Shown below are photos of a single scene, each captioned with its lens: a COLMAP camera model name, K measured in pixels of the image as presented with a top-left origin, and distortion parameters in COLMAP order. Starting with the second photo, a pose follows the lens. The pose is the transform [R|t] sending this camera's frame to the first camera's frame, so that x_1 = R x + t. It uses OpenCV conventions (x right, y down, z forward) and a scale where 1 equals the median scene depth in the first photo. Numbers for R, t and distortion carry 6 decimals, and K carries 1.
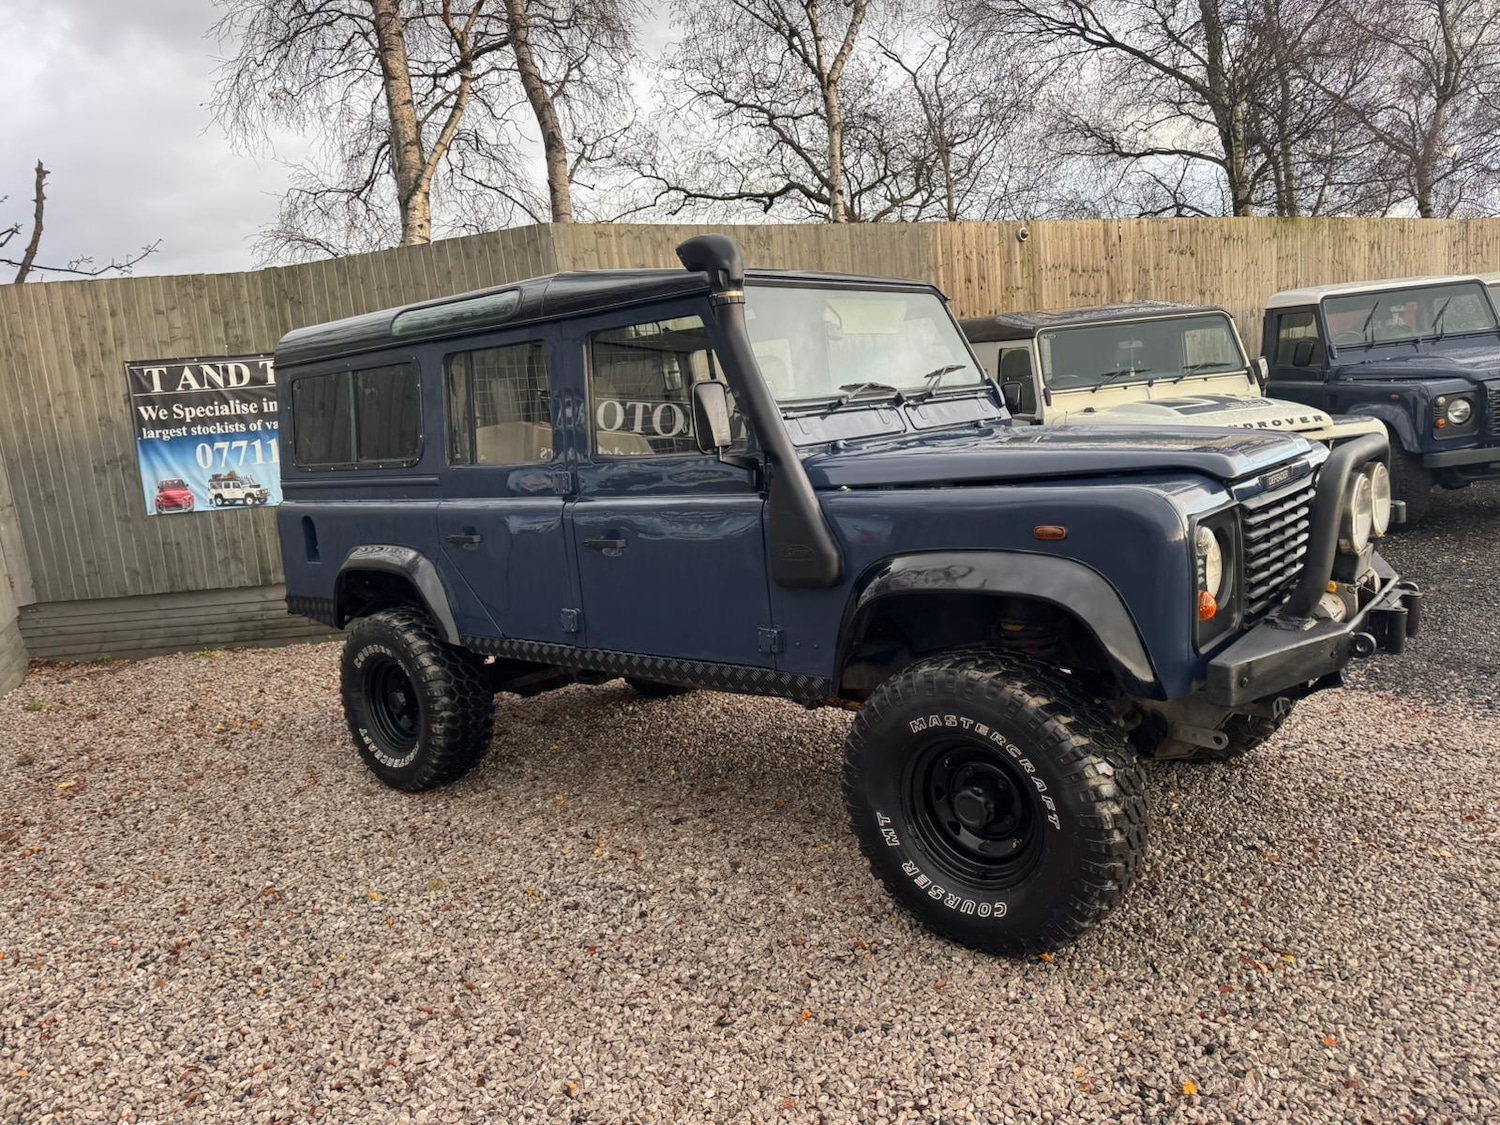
lens RADIAL K [[1055.2, 0, 758.8], [0, 1055.2, 561.9], [0, 0, 1]] dist [0.022807, -0.025095]
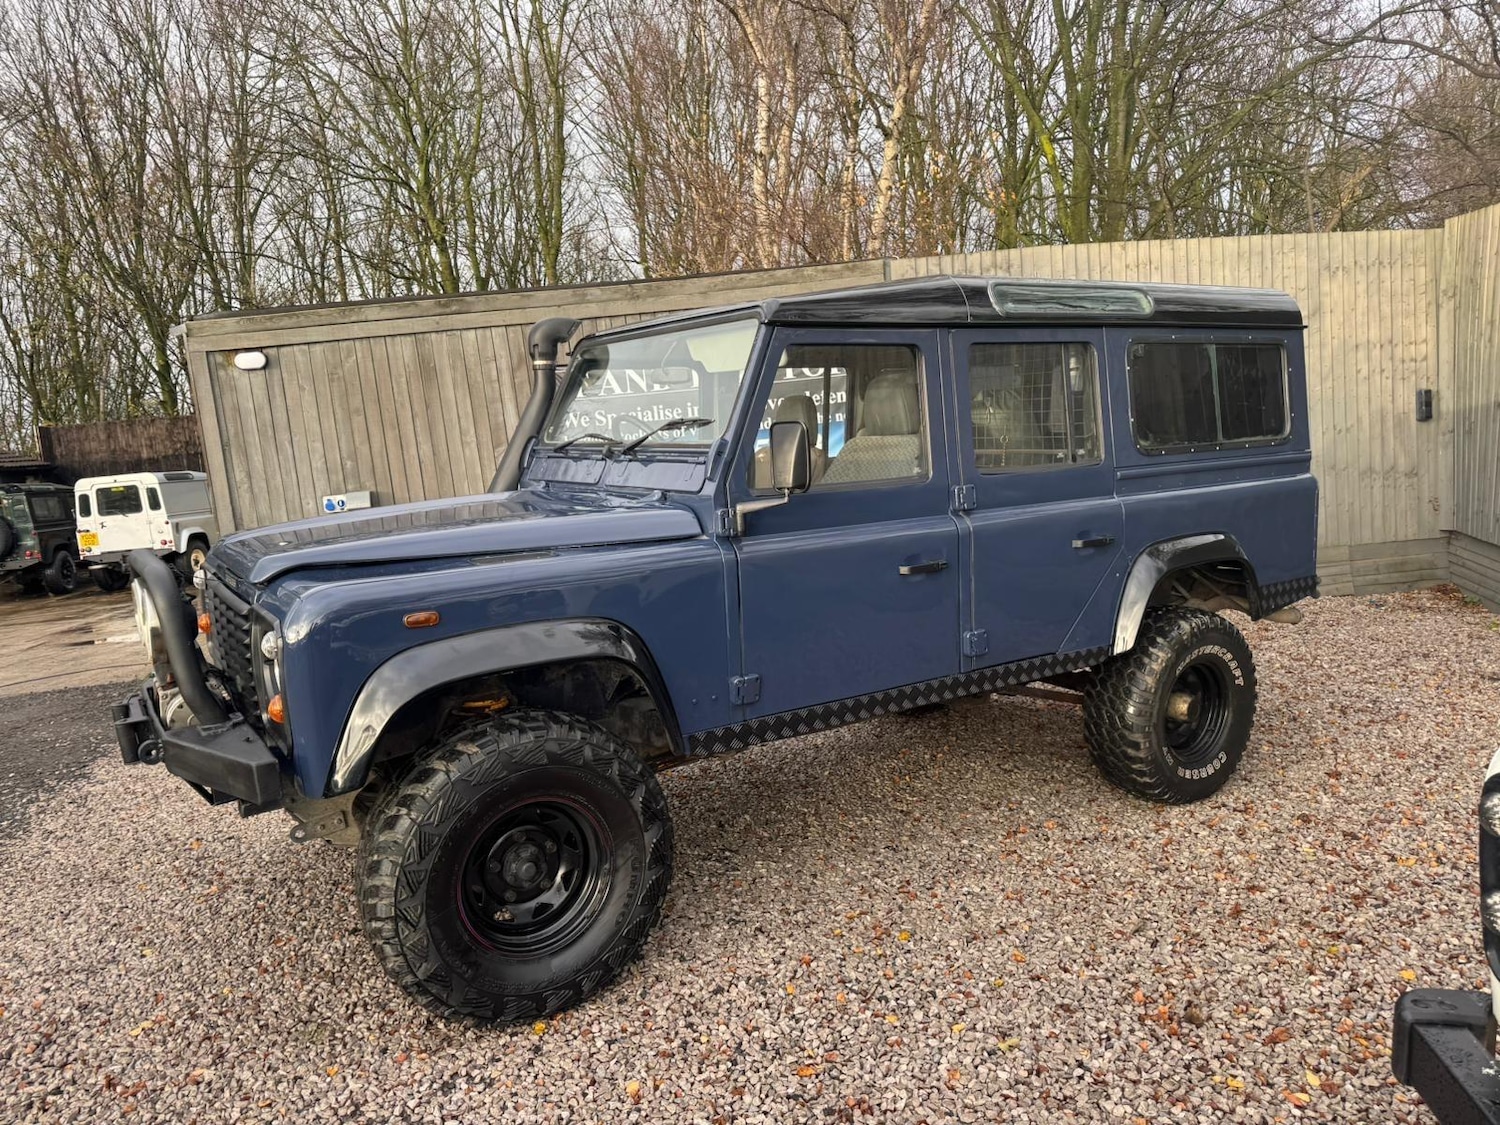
lens RADIAL K [[1058.5, 0, 758.2], [0, 1058.5, 557.3], [0, 0, 1]] dist [0.009842, -0.009555]
pose [[-0.286203, 0.222124, -0.932067, 0.927918], [-0.073992, 0.964730, 0.252628, -0.285593], [0.955308, 0.141269, -0.259673, 1.250182]]
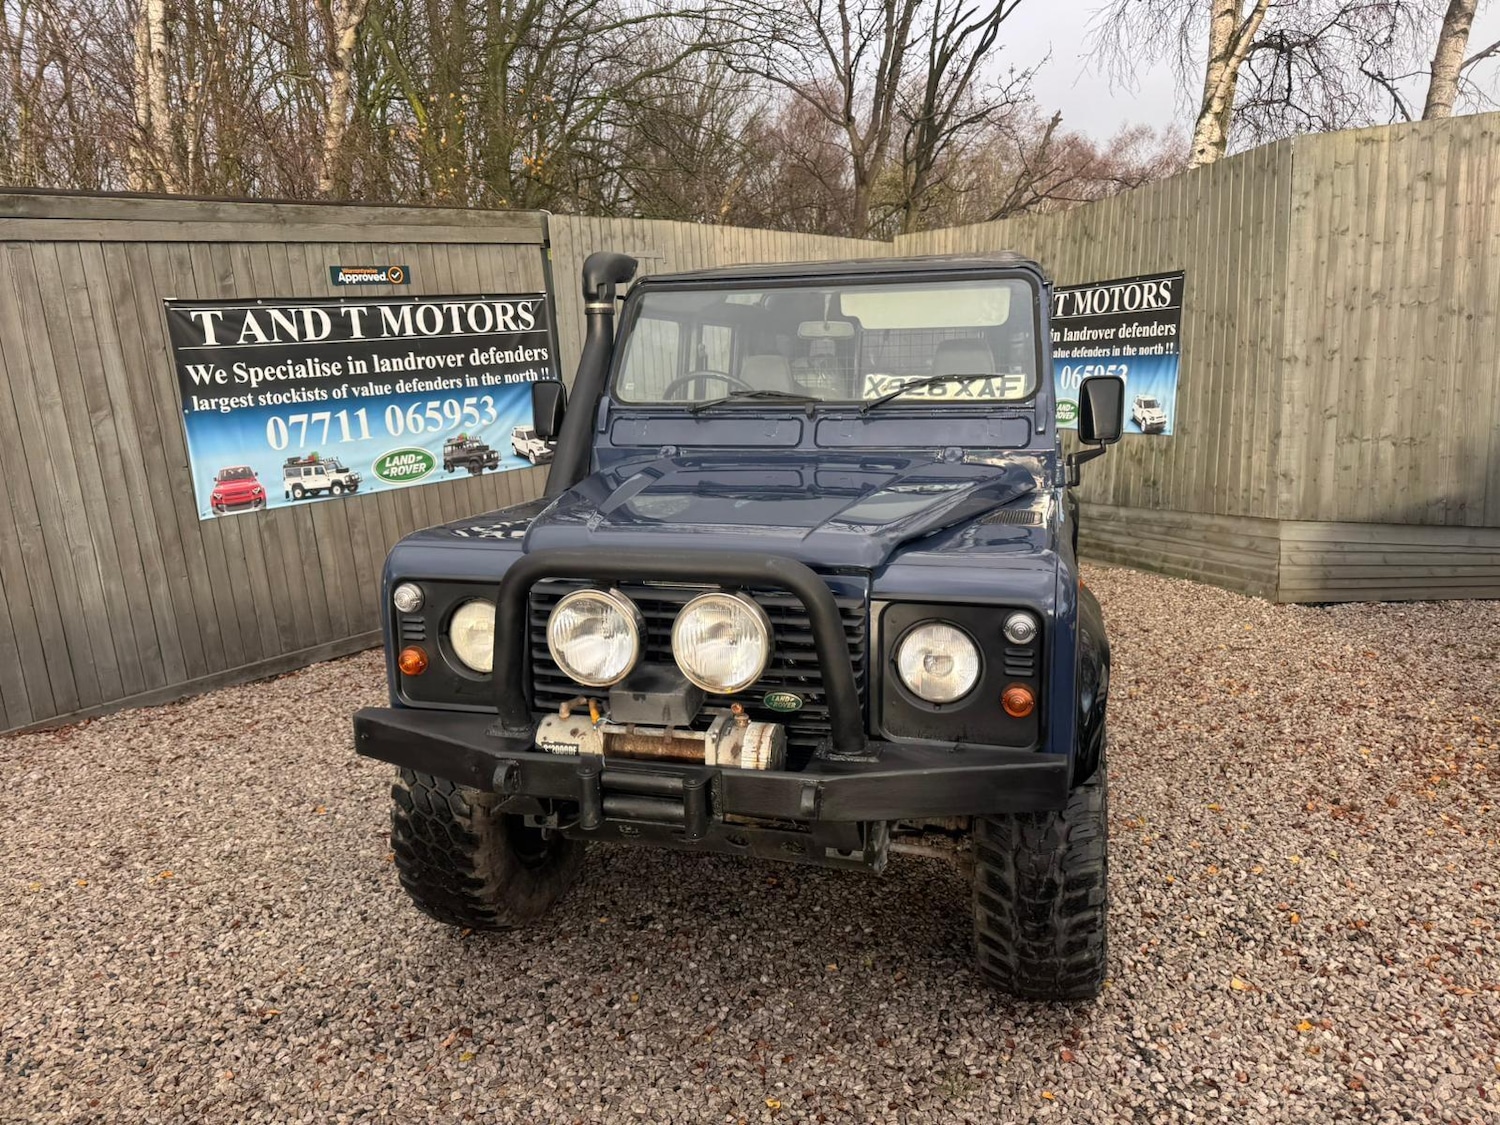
lens RADIAL K [[1058.5, 0, 773.5], [0, 1058.5, 541.0], [0, 0, 1]] dist [0.009223, -0.009111]
pose [[0.421551, 0.226976, -0.877939, 0.848366], [-0.149584, 0.972310, 0.179549, -0.180595], [0.894382, 0.055636, 0.443830, 0.502964]]
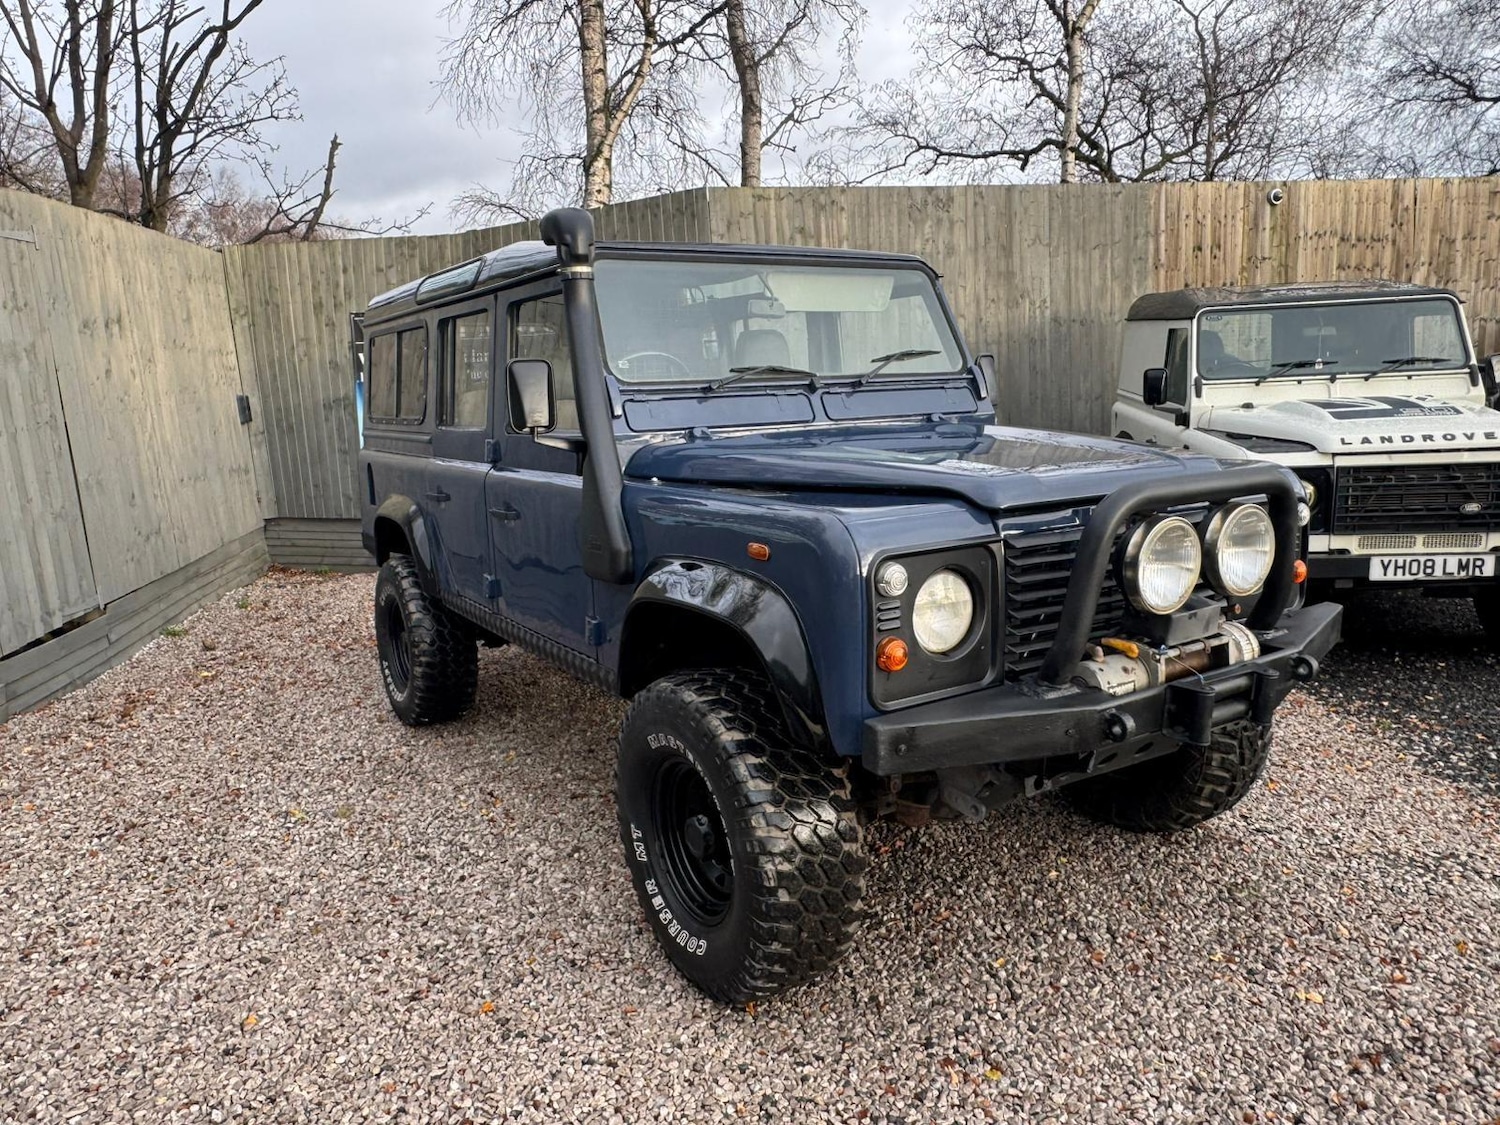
lens RADIAL K [[1054.8, 0, 739.4], [0, 1054.8, 567.0], [0, 0, 1]] dist [-0.010185, 0.005638]
pose [[0.946892, 0.105247, -0.303841, 0.328522], [-0.092364, 0.994121, 0.056507, -0.039122], [0.308001, -0.025442, 0.951046, 0.088384]]
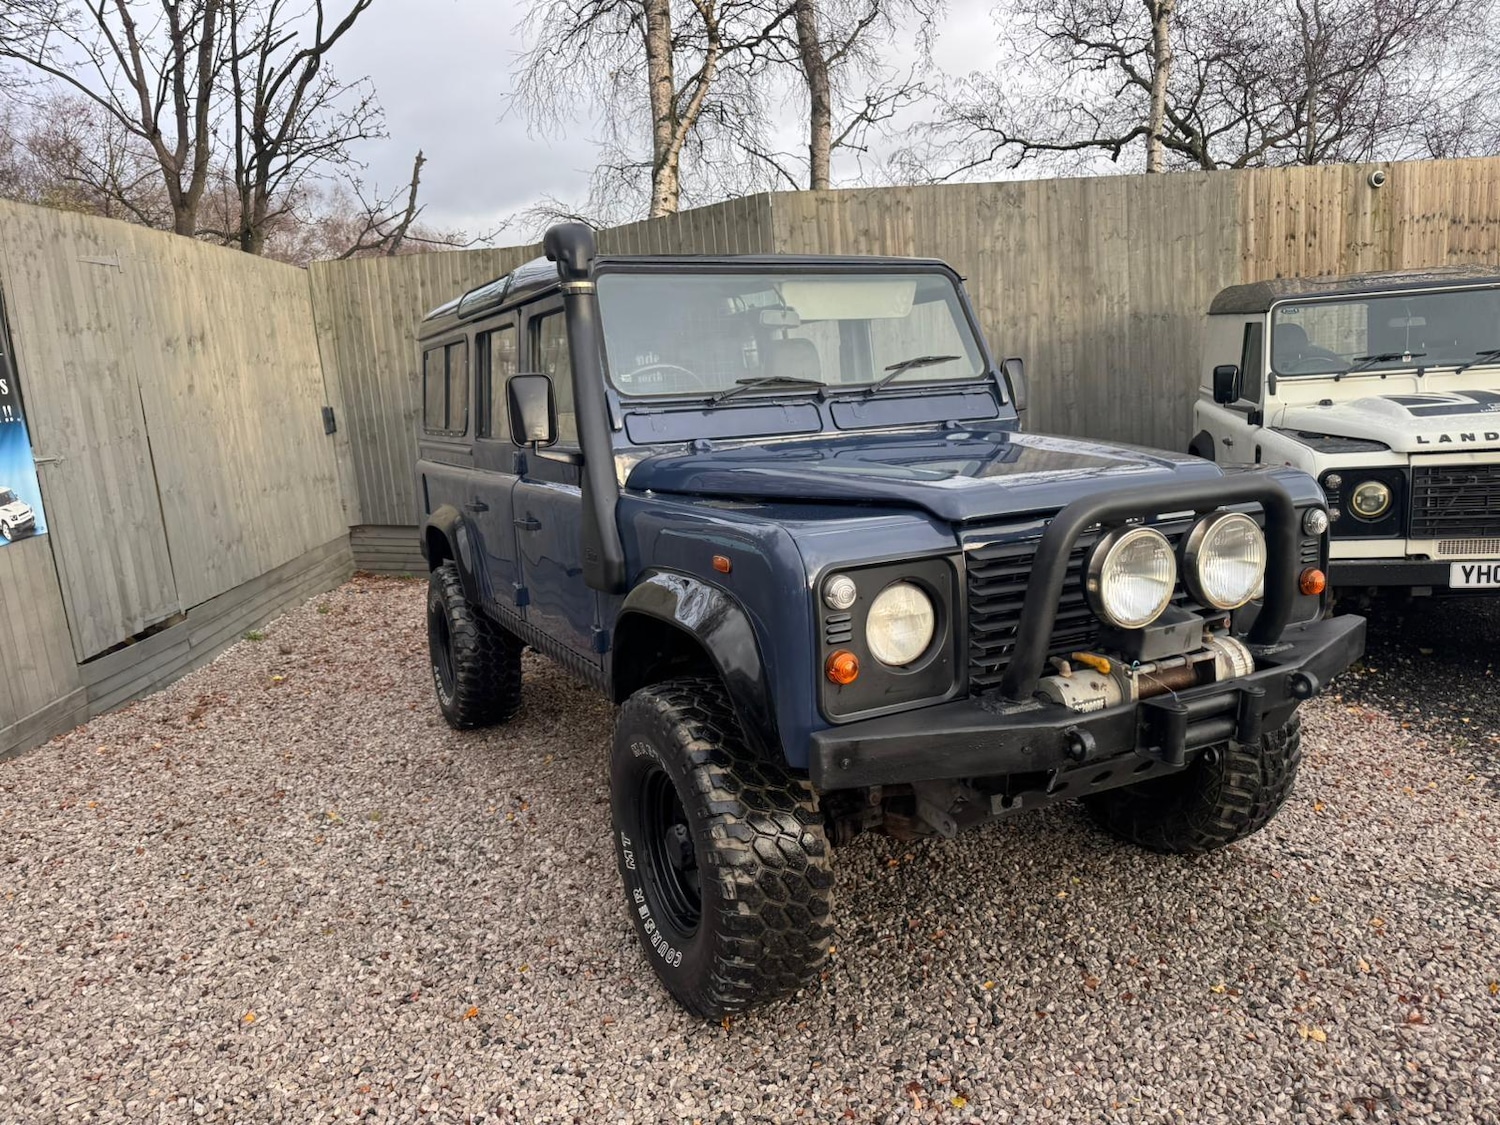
lens RADIAL K [[1059.7, 0, 746.0], [0, 1059.7, 562.0], [0, 0, 1]] dist [0.018596, -0.021909]
pose [[0.915074, 0.100845, -0.390473, 0.397871], [-0.085138, 0.994716, 0.057377, -0.051015], [0.394196, -0.019260, 0.918825, 0.111119]]
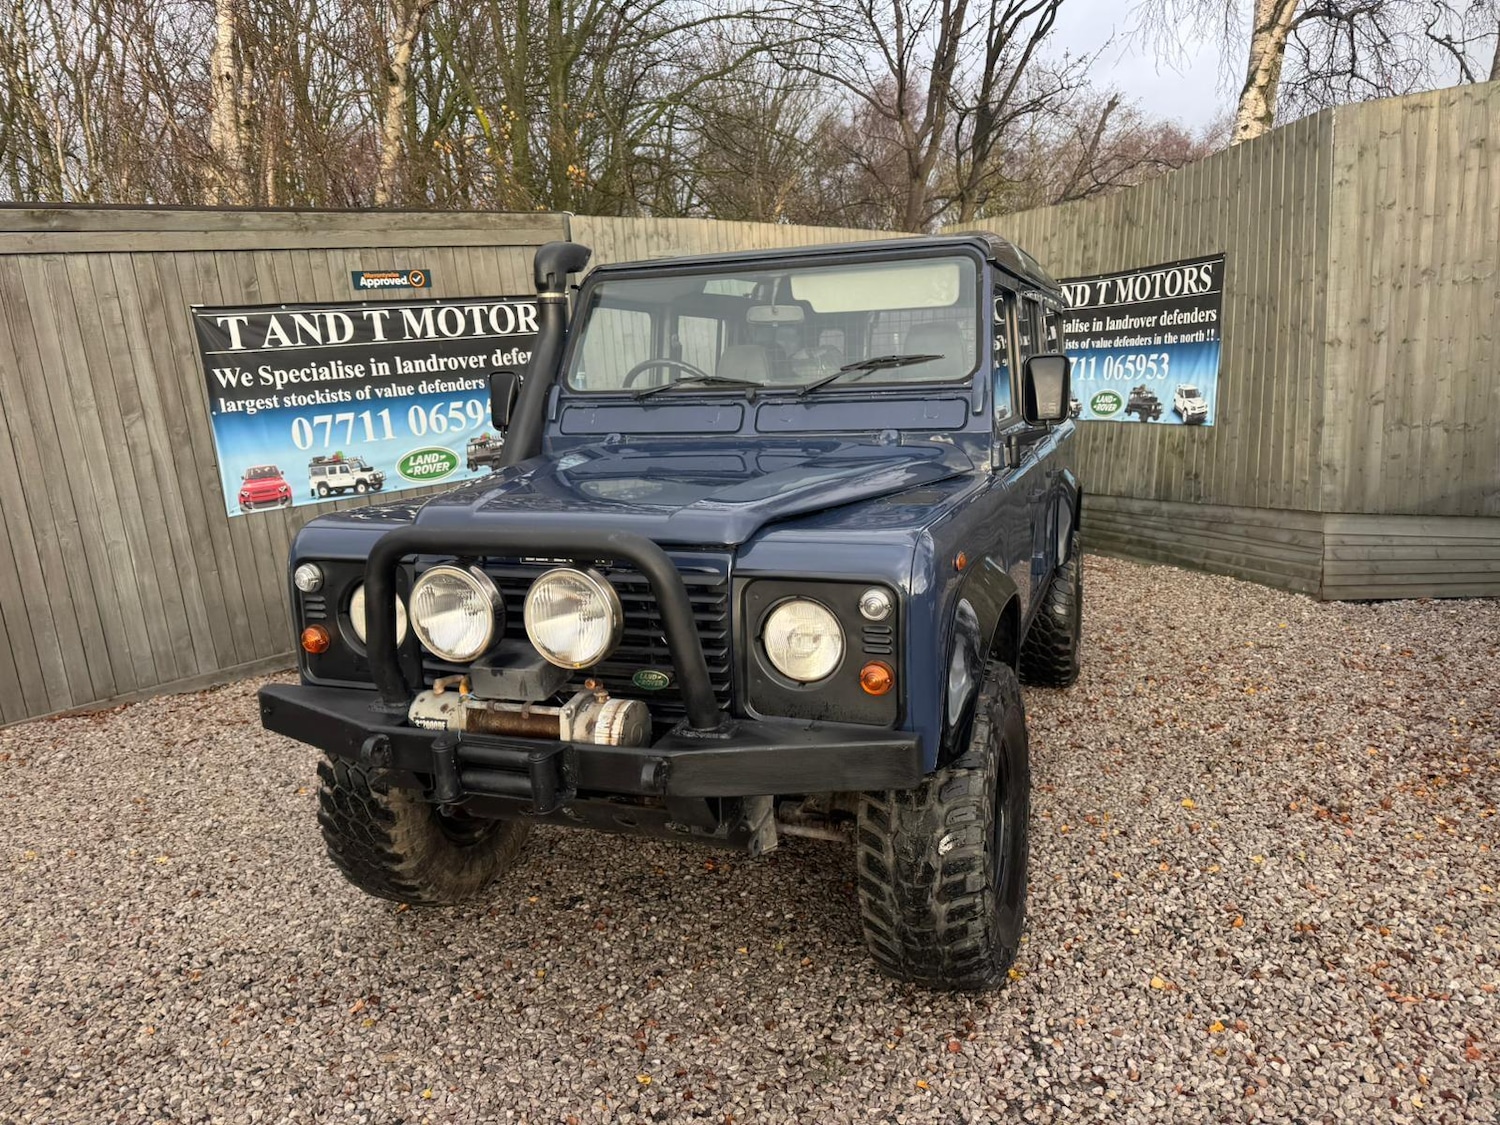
lens RADIAL K [[1058.5, 0, 758.2], [0, 1058.5, 557.3], [0, 0, 1]] dist [0.009842, -0.009555]
pose [[0.335243, 0.236010, -0.912092, 0.890840], [-0.128714, 0.970511, 0.203817, -0.182068], [0.933298, 0.049071, 0.355735, 0.608901]]
